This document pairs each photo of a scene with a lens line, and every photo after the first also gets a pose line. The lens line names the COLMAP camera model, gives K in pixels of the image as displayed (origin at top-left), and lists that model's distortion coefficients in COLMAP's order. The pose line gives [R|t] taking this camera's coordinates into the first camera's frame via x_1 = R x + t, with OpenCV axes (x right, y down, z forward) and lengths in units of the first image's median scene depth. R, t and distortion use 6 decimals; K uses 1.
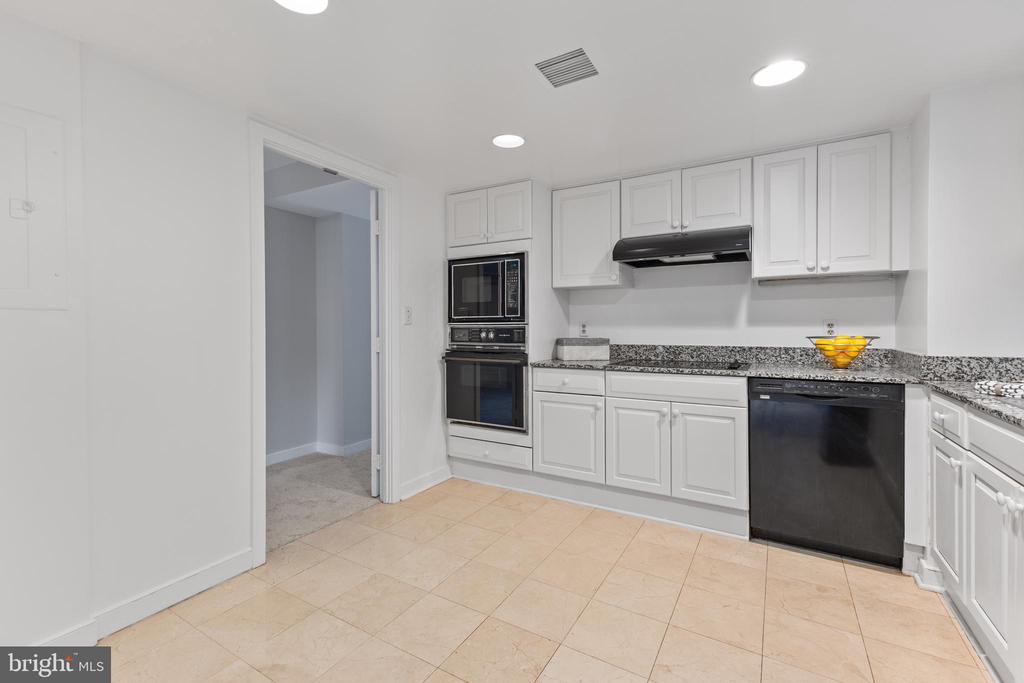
lens RADIAL K [[444.1, 0, 511.7], [0, 444.1, 328.1], [0, 0, 1]] dist [0.001822, -0.000091]
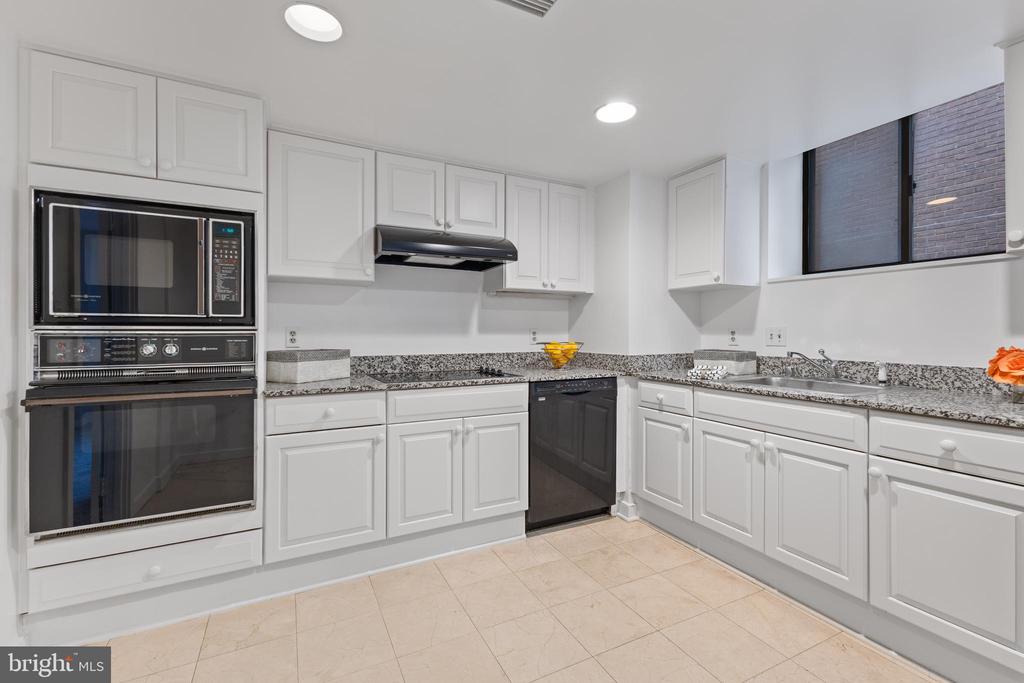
lens RADIAL K [[442.8, 0, 511.0], [0, 442.8, 332.4], [0, 0, 1]] dist [0.009830, 0.000032]
pose [[0.534717, 0.004532, 0.845019, -0.304216], [0.000634, 0.999983, -0.005765, -0.001704], [-0.845031, 0.003618, 0.534705, 0.375823]]
